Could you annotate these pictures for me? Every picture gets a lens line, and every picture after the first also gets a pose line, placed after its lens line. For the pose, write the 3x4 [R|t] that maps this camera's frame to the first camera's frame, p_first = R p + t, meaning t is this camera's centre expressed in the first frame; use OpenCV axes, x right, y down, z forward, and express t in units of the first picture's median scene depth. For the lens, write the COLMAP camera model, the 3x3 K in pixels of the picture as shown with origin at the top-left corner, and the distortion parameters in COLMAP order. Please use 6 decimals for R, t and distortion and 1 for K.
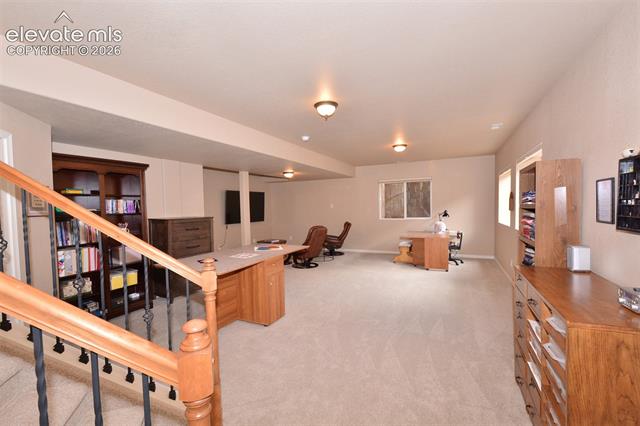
lens RADIAL K [[282.6, 0, 316.2], [0, 282.6, 213.4], [0, 0, 1]] dist [-0.002674, -0.001746]
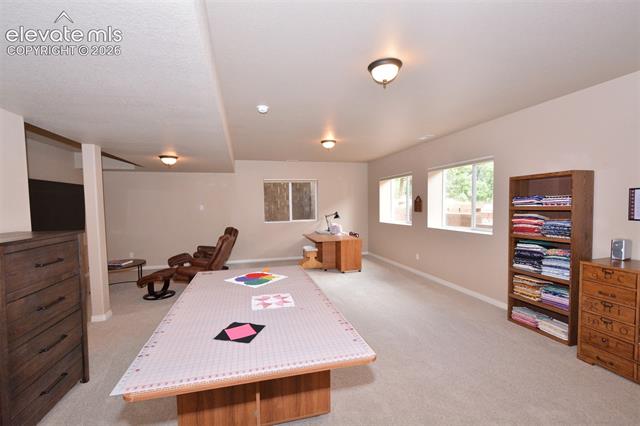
lens RADIAL K [[282.6, 0, 319.8], [0, 282.6, 213.1], [0, 0, 1]] dist [-0.002674, -0.001746]
pose [[0.750628, -0.012833, 0.660600, -0.271322], [0.018332, 0.999831, -0.001407, -0.006120], [-0.660470, 0.013167, 0.750737, 0.276608]]
